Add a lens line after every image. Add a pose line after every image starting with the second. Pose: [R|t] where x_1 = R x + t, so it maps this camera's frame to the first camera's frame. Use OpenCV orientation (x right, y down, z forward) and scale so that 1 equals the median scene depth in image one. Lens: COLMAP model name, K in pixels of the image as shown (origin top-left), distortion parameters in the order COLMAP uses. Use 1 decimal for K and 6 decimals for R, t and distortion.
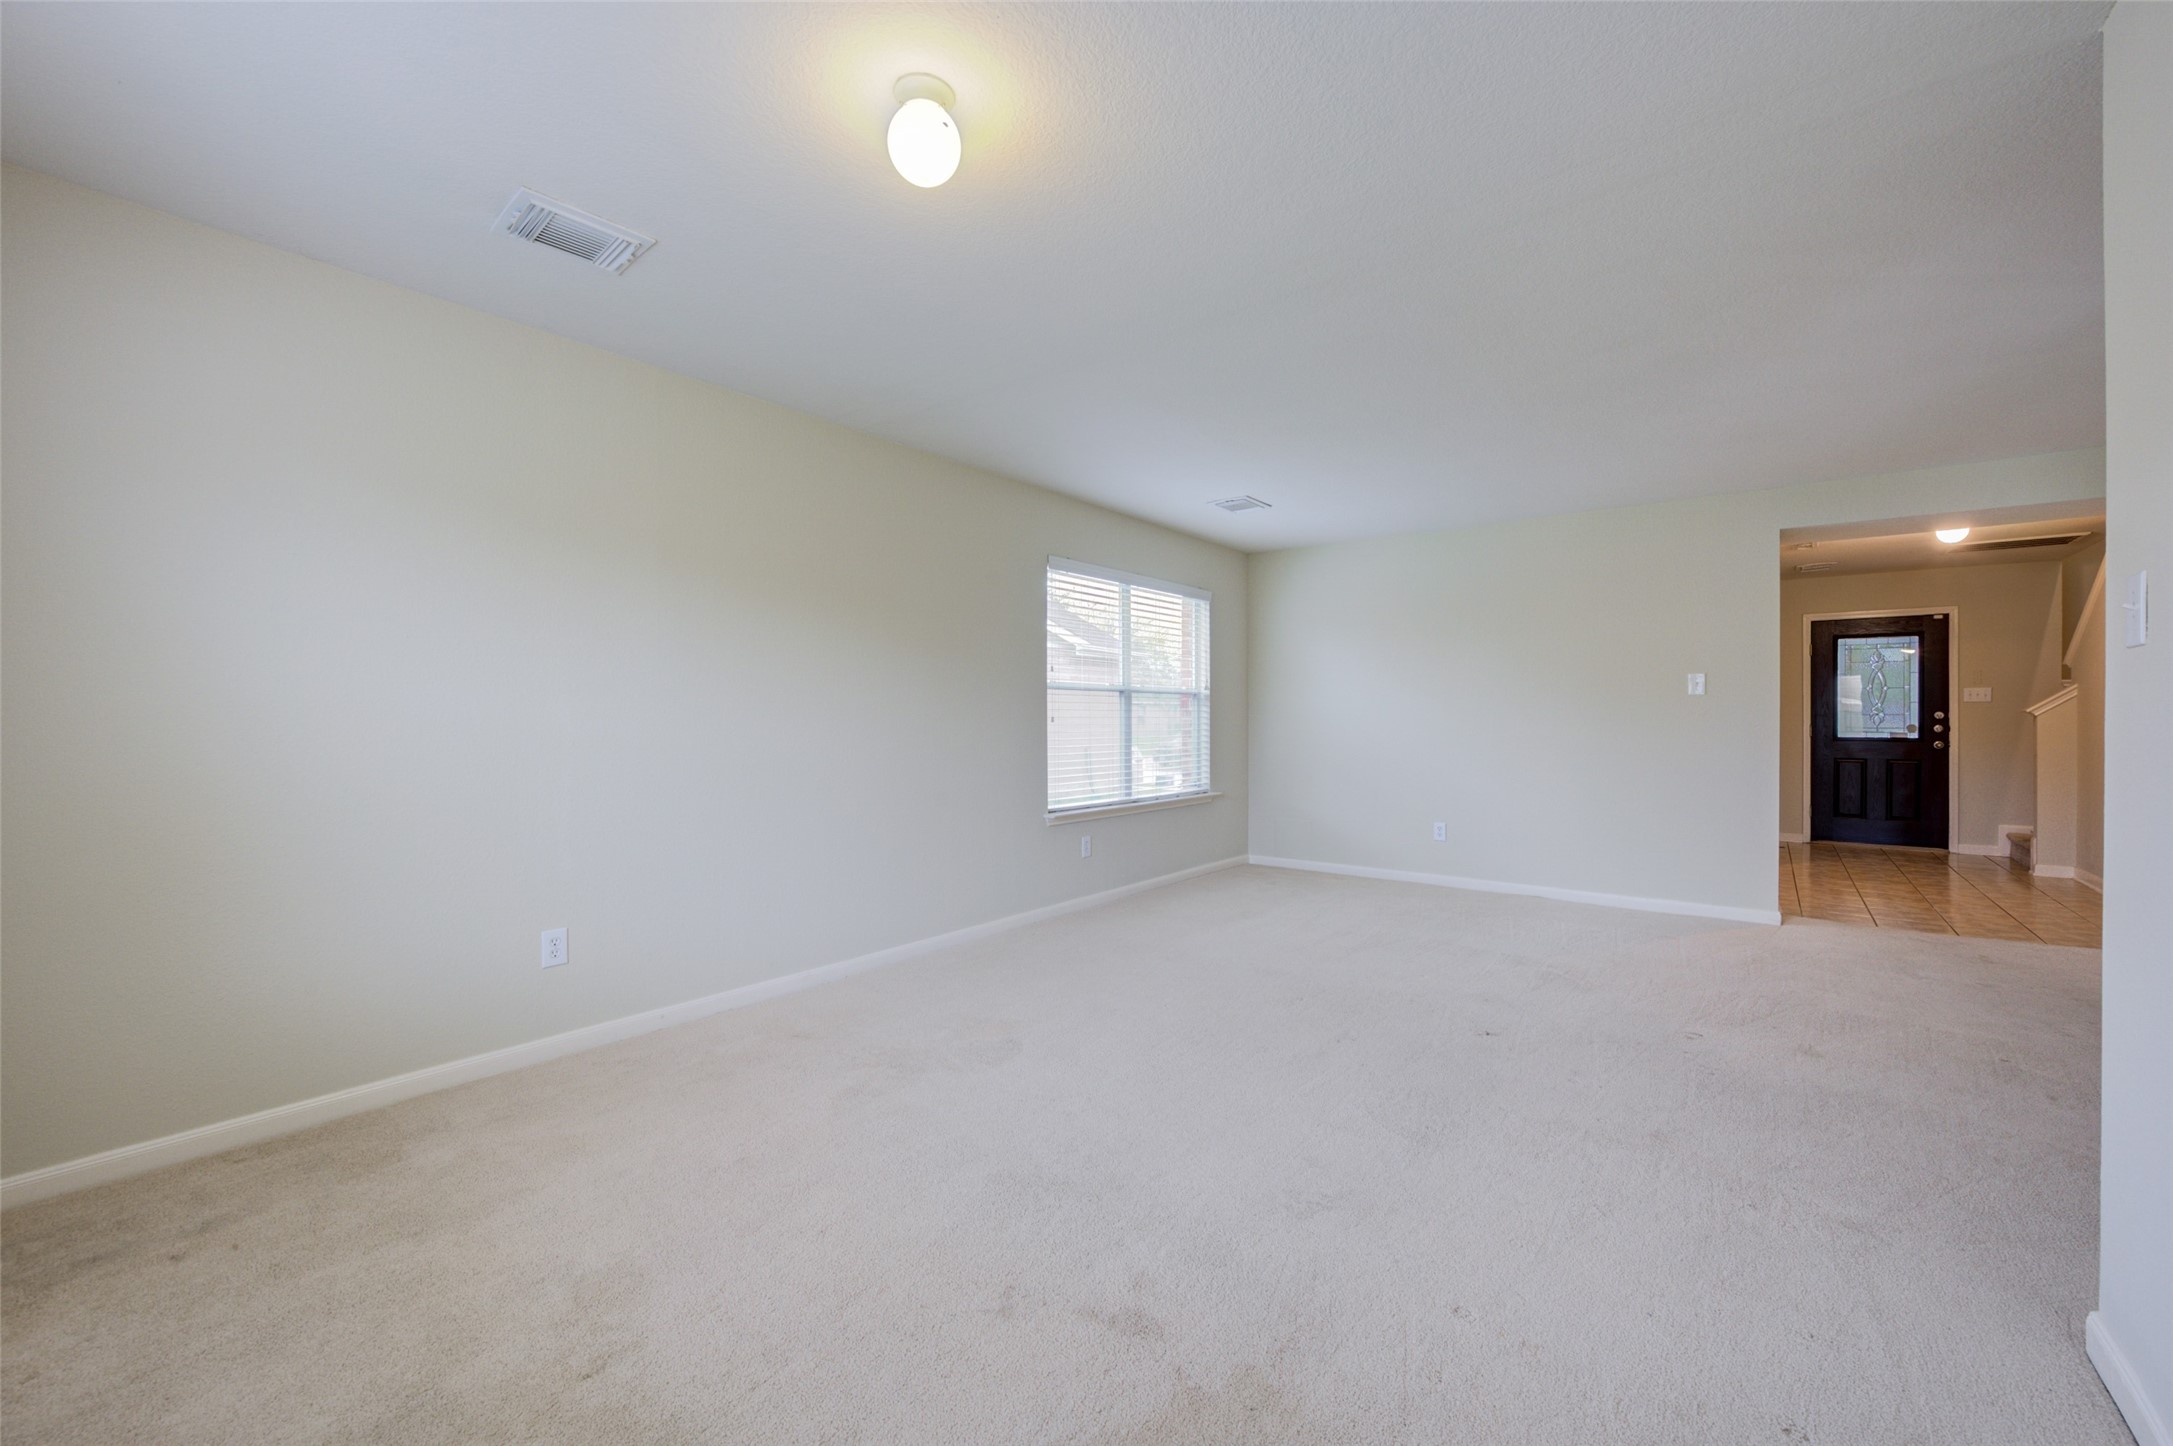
lens RADIAL K [[837.5, 0, 1086.5], [0, 837.5, 723.0], [0, 0, 1]] dist [-0.016644, -0.000029]
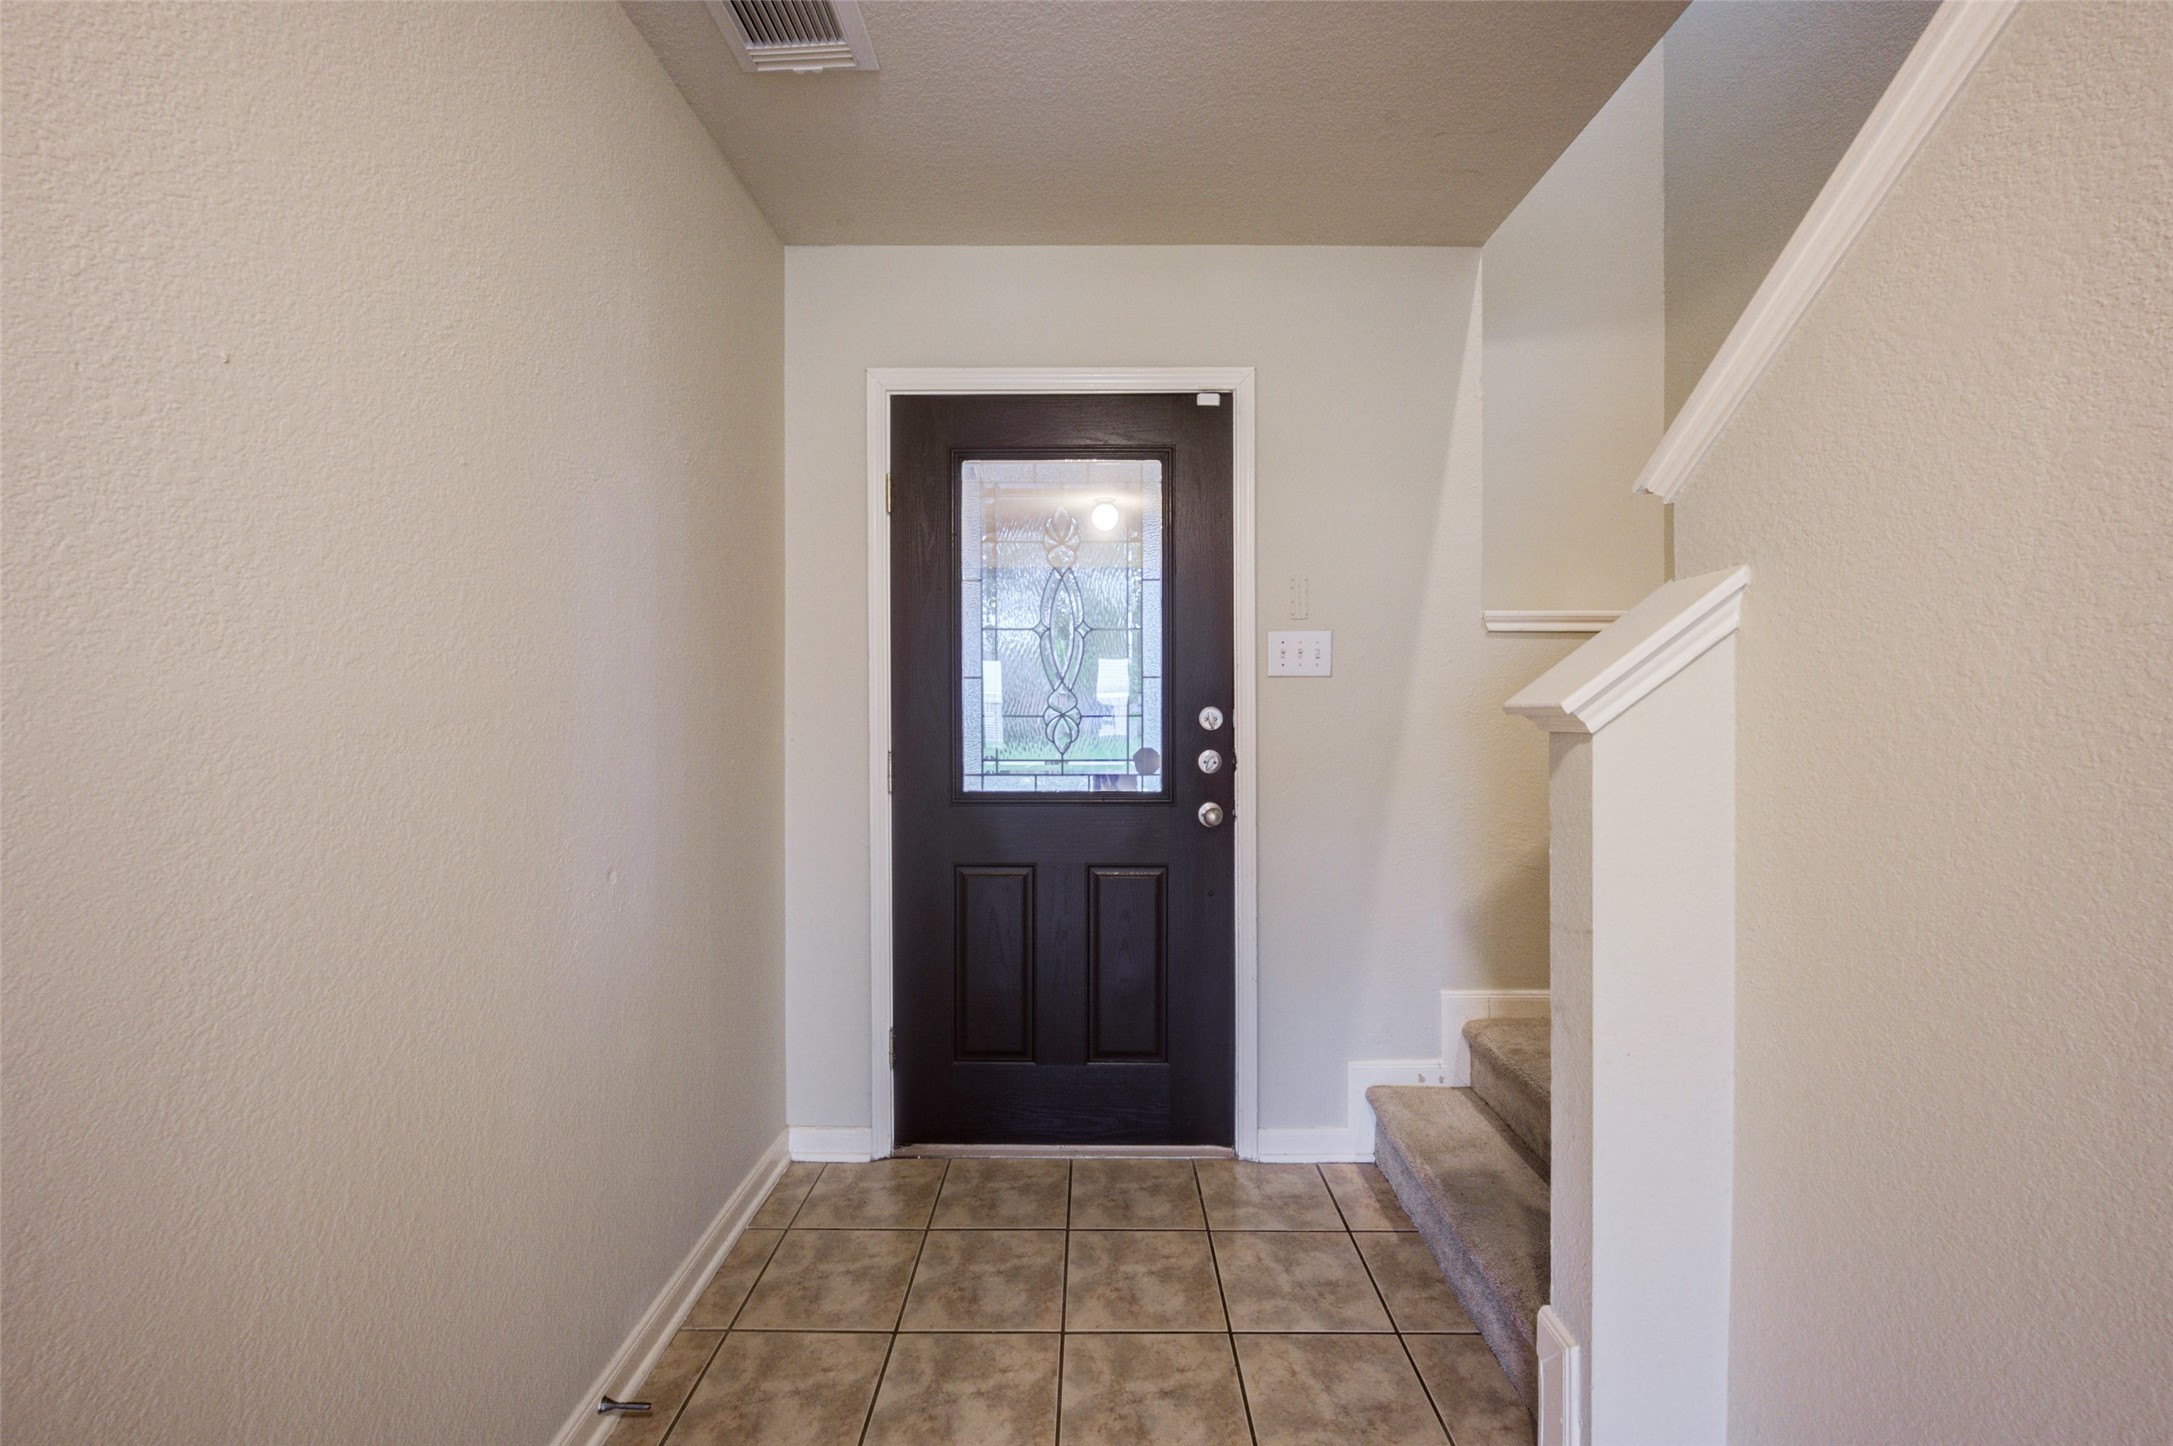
lens RADIAL K [[856.1, 0, 1086.5], [0, 856.1, 723.0], [0, 0, 1]] dist [-0.018776, -0.000143]
pose [[0.796352, -0.006842, 0.604794, 0.801584], [0.004598, 0.999976, 0.005258, -0.009493], [-0.604816, -0.001406, 0.796364, 0.769055]]
